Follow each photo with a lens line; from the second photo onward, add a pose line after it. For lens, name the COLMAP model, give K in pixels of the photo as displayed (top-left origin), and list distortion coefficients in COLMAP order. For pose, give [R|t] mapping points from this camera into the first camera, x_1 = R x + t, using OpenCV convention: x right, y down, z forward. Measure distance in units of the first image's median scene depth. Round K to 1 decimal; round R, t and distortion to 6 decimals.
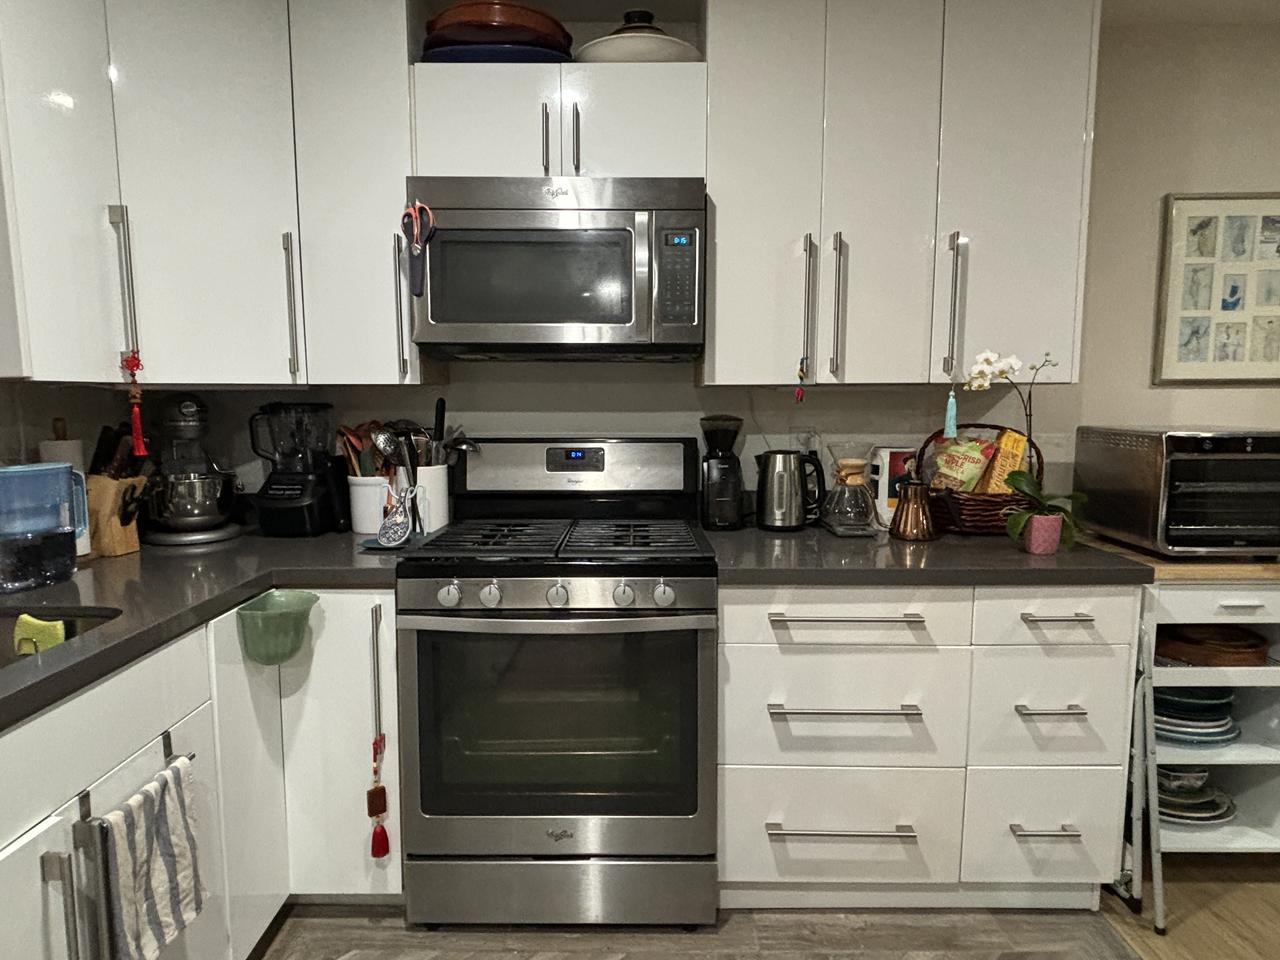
lens RADIAL K [[745.2, 0, 636.2], [0, 745.2, 478.2], [0, 0, 1]] dist [-0.000629, -0.011382]
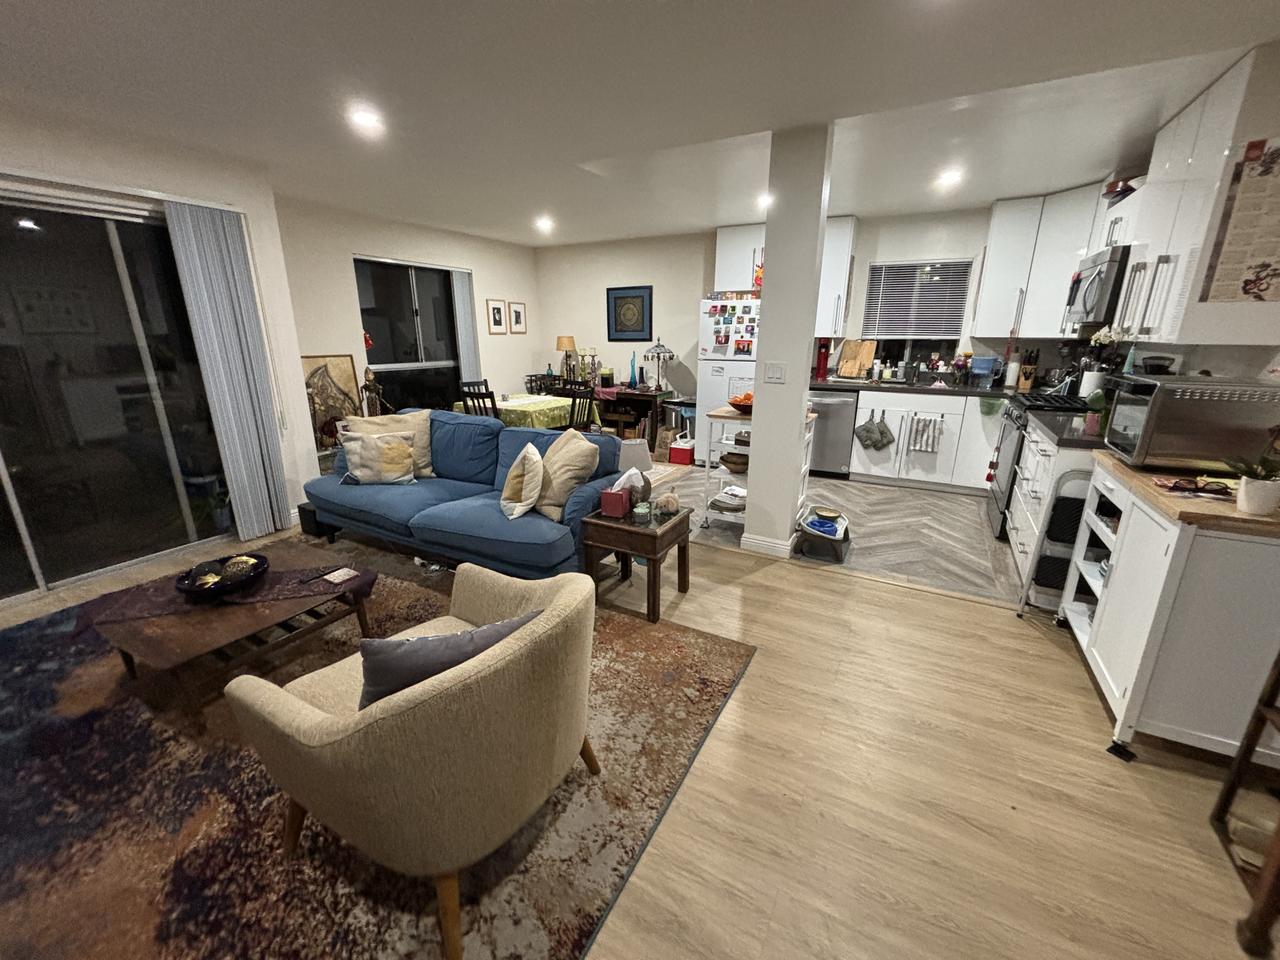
lens RADIAL K [[512.1, 0, 644.1], [0, 512.1, 487.1], [0, 0, 1]] dist [0.003364, -0.000380]
pose [[-0.476111, 0.261351, -0.839651, 2.300934], [-0.092480, 0.934641, 0.343357, -0.125527], [0.874509, 0.241127, -0.420823, 0.588211]]
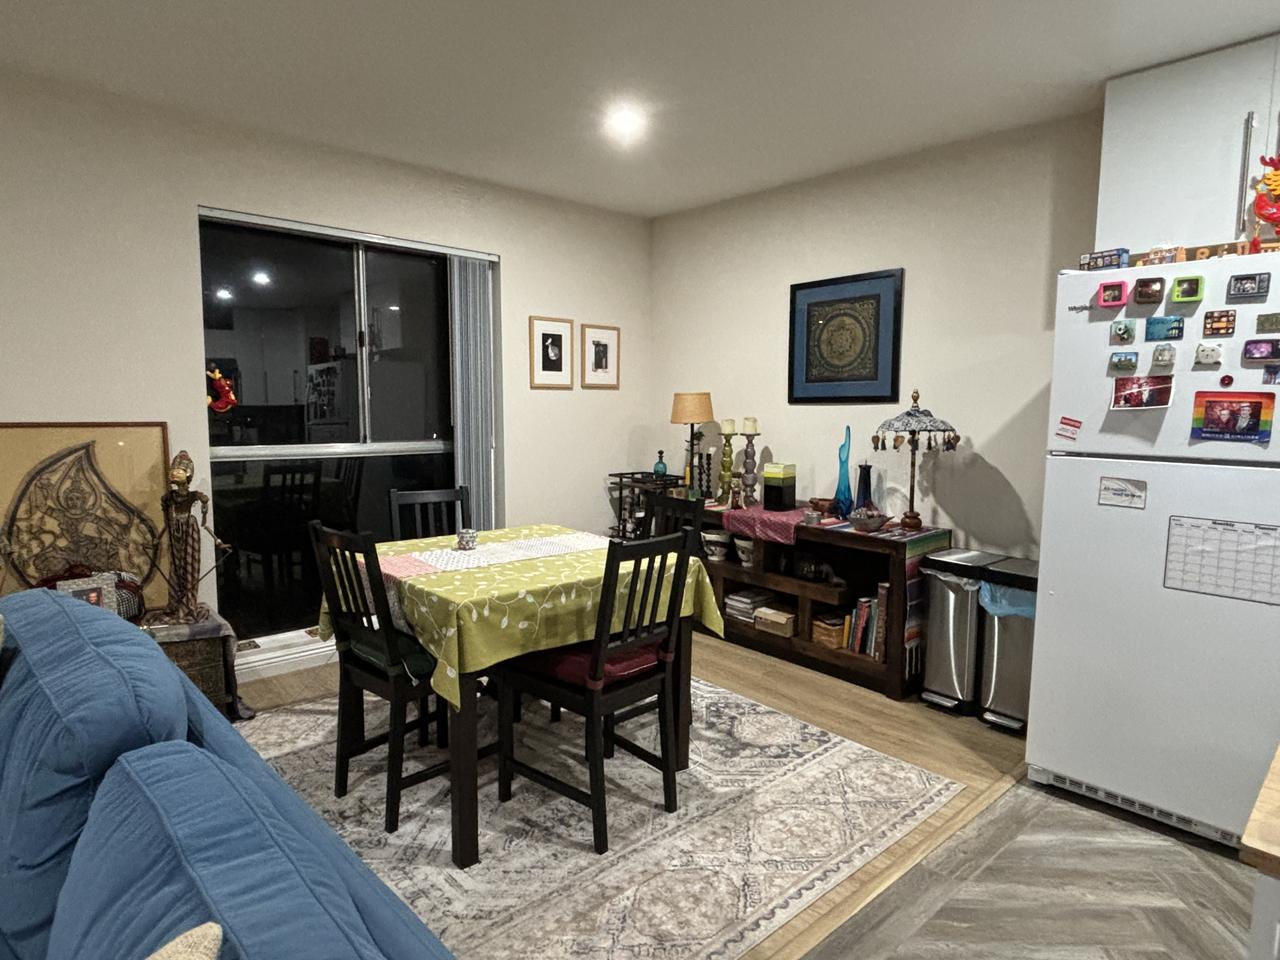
lens RADIAL K [[745.2, 0, 613.1], [0, 745.2, 475.1], [0, 0, 1]] dist [-0.000629, -0.011382]
pose [[-0.757986, 0.069426, -0.648566, 1.046488], [-0.067408, 0.980658, 0.183755, 0.006939], [0.648779, 0.183002, -0.738645, -0.019628]]
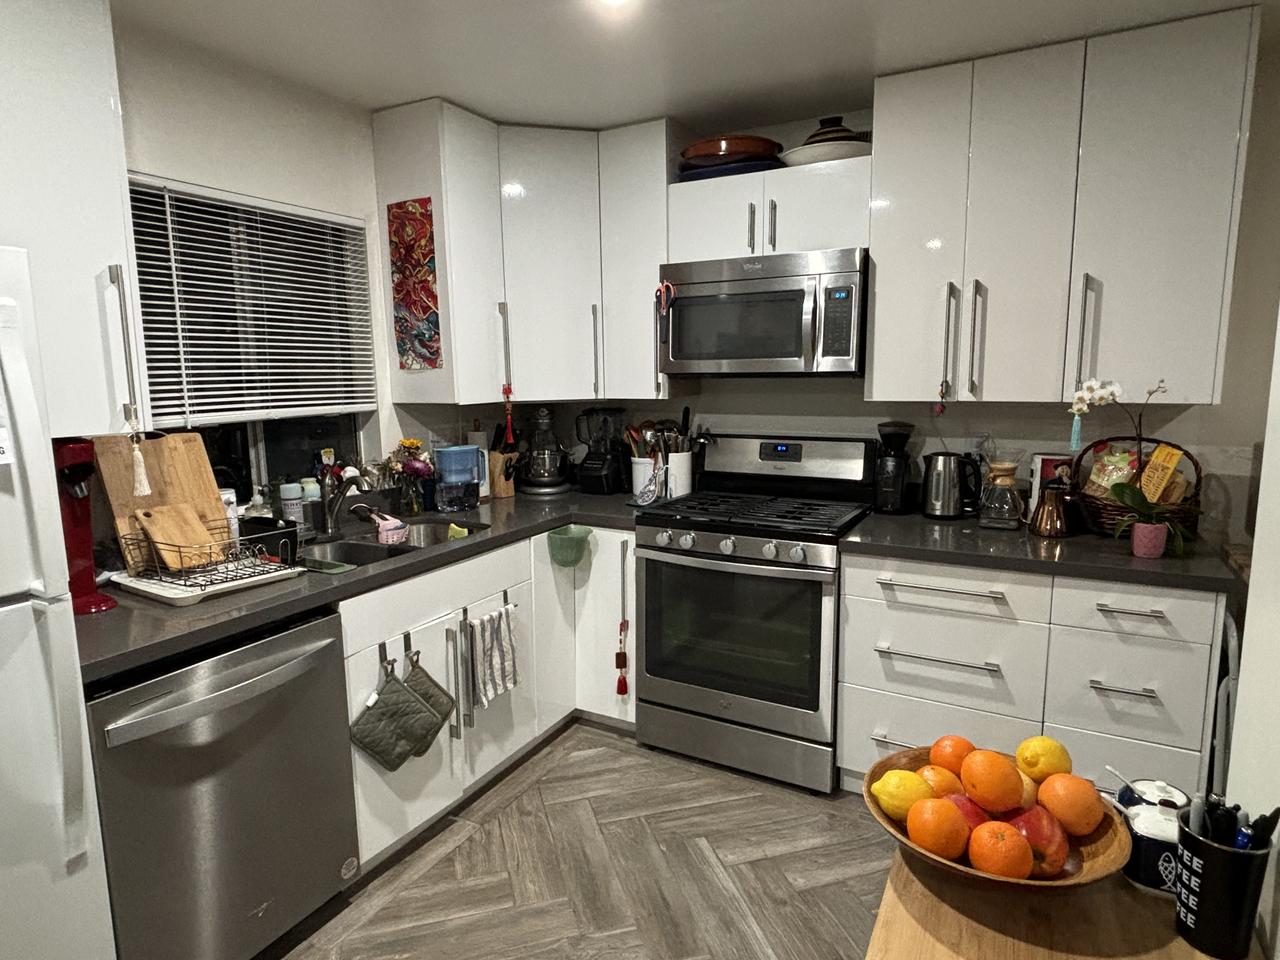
lens RADIAL K [[745.2, 0, 631.2], [0, 745.2, 476.9], [0, 0, 1]] dist [-0.000629, -0.011382]
pose [[0.869388, 0.061389, -0.490302, 0.419492], [-0.040634, 0.997774, 0.052878, -0.049511], [0.492456, -0.026049, 0.869947, -0.371841]]
